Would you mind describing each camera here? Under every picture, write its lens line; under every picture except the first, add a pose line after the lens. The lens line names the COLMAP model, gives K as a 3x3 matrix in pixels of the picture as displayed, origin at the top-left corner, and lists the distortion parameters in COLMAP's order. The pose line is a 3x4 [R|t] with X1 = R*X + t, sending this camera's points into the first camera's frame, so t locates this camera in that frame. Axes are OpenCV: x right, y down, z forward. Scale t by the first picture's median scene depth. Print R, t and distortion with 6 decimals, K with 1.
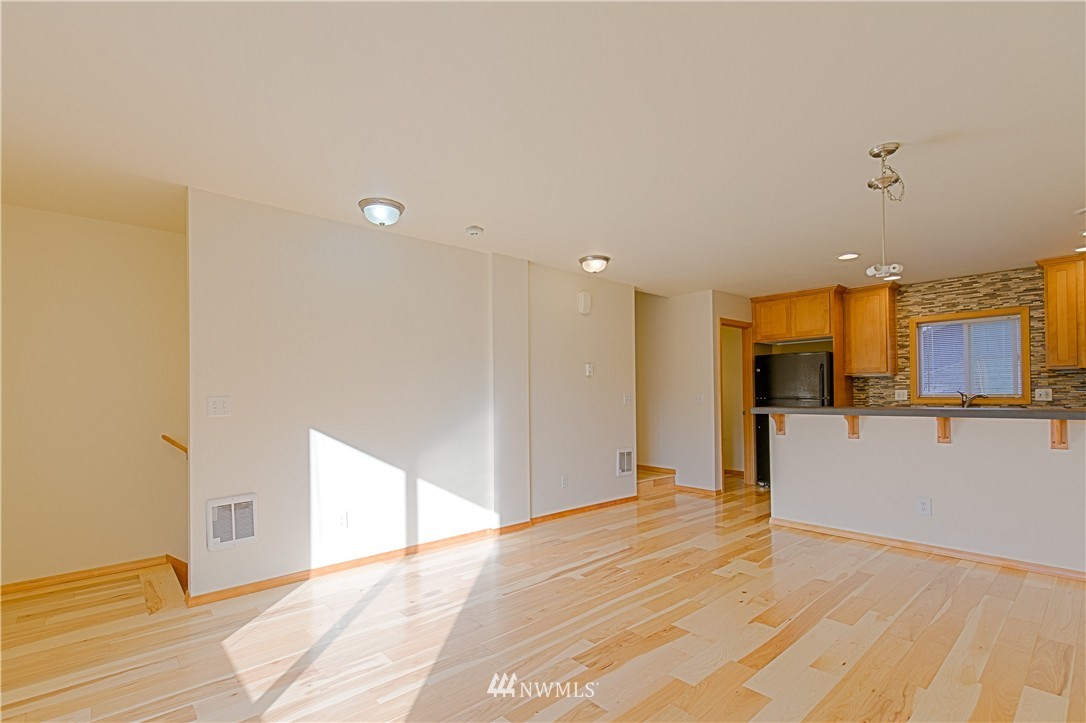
lens RADIAL K [[504.1, 0, 541.9], [0, 504.1, 391.1], [0, 0, 1]] dist [0.003330, 0.000230]
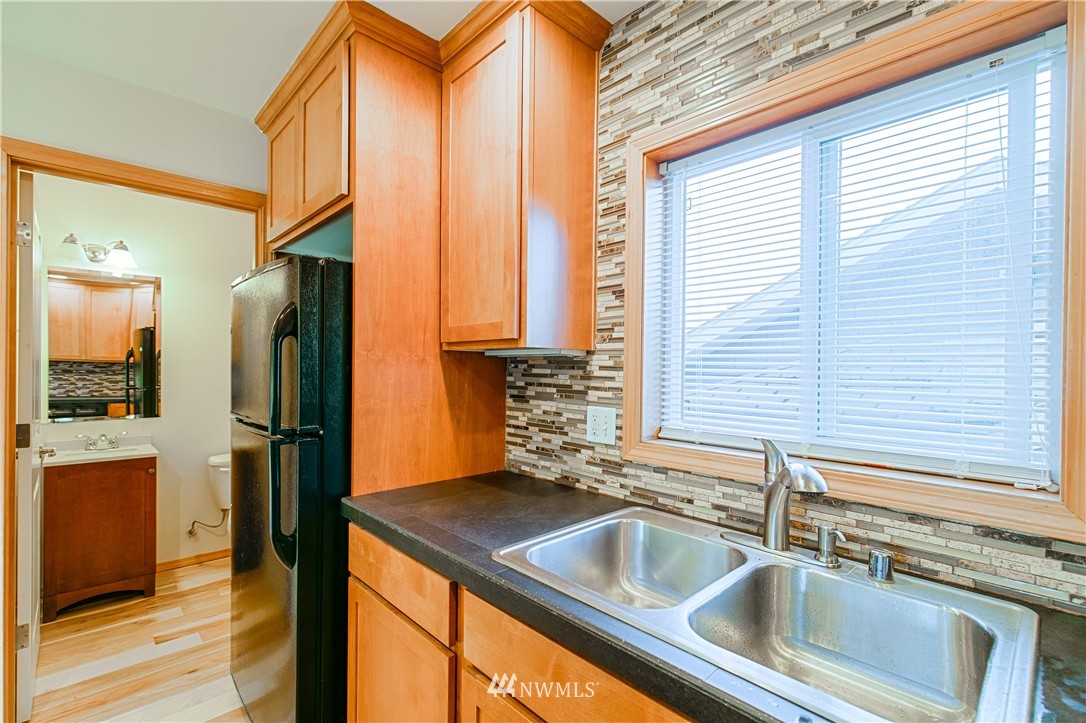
lens RADIAL K [[487.1, 0, 541.3], [0, 487.1, 371.2], [0, 0, 1]] dist [0.002903, 0.000128]
pose [[0.999446, 0.023035, 0.024029, 0.782455], [-0.023370, 0.999633, 0.013717, -0.028731], [-0.023704, -0.014271, 0.999617, 0.854614]]
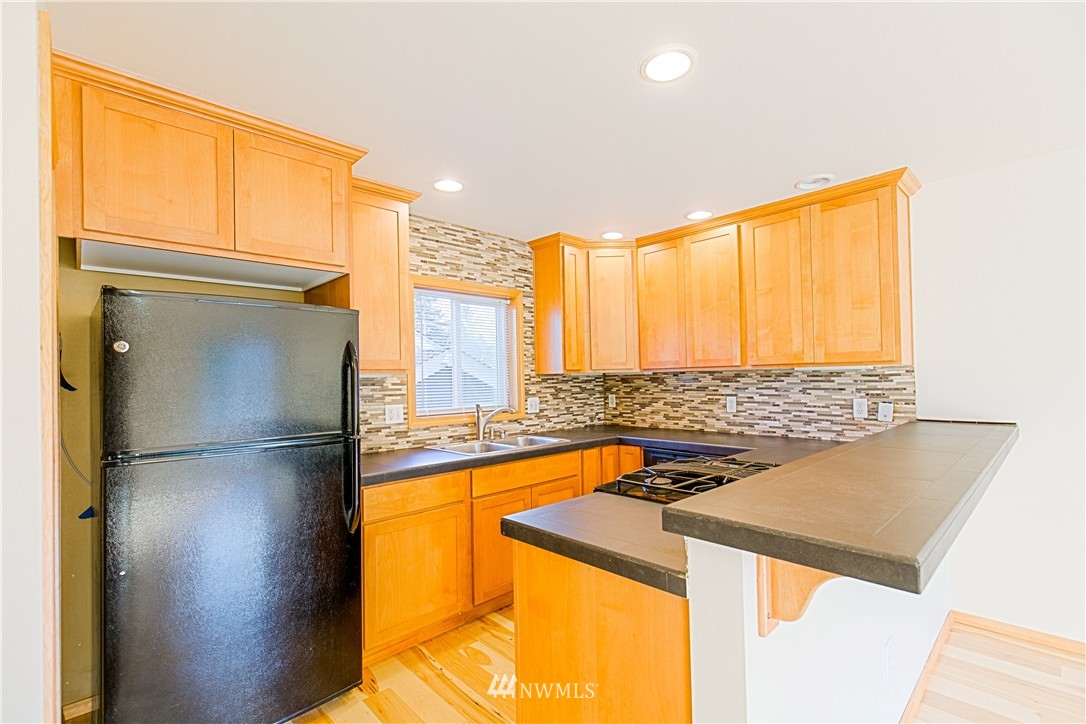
lens RADIAL K [[487.1, 0, 541.3], [0, 487.1, 371.7], [0, 0, 1]] dist [0.002903, 0.000128]
pose [[-0.030083, 0.025450, 0.999223, 0.224712], [0.011130, 0.999622, -0.025125, -0.025855], [-0.999485, 0.010366, -0.030355, 1.002674]]
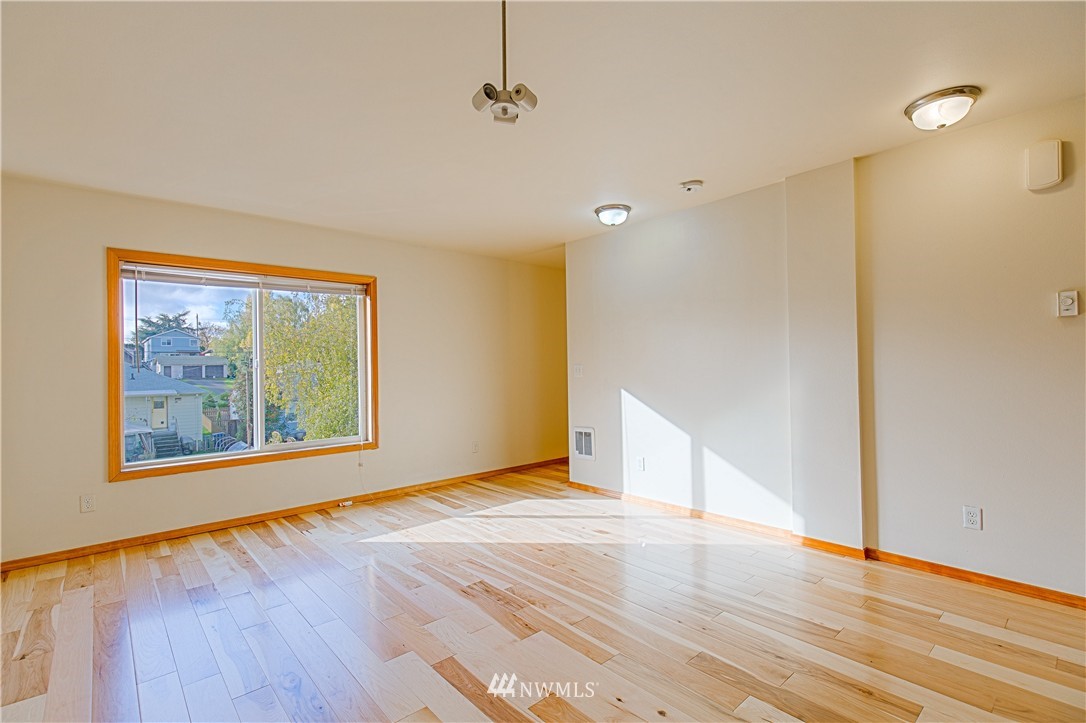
lens RADIAL K [[497.8, 0, 530.8], [0, 497.8, 362.5], [0, 0, 1]] dist [0.001702, 0.000050]
pose [[-0.014512, 0.002192, -0.999892, 0.577760], [0.022670, 0.999741, 0.001863, -0.001863], [0.999638, -0.022641, -0.014558, 0.519551]]
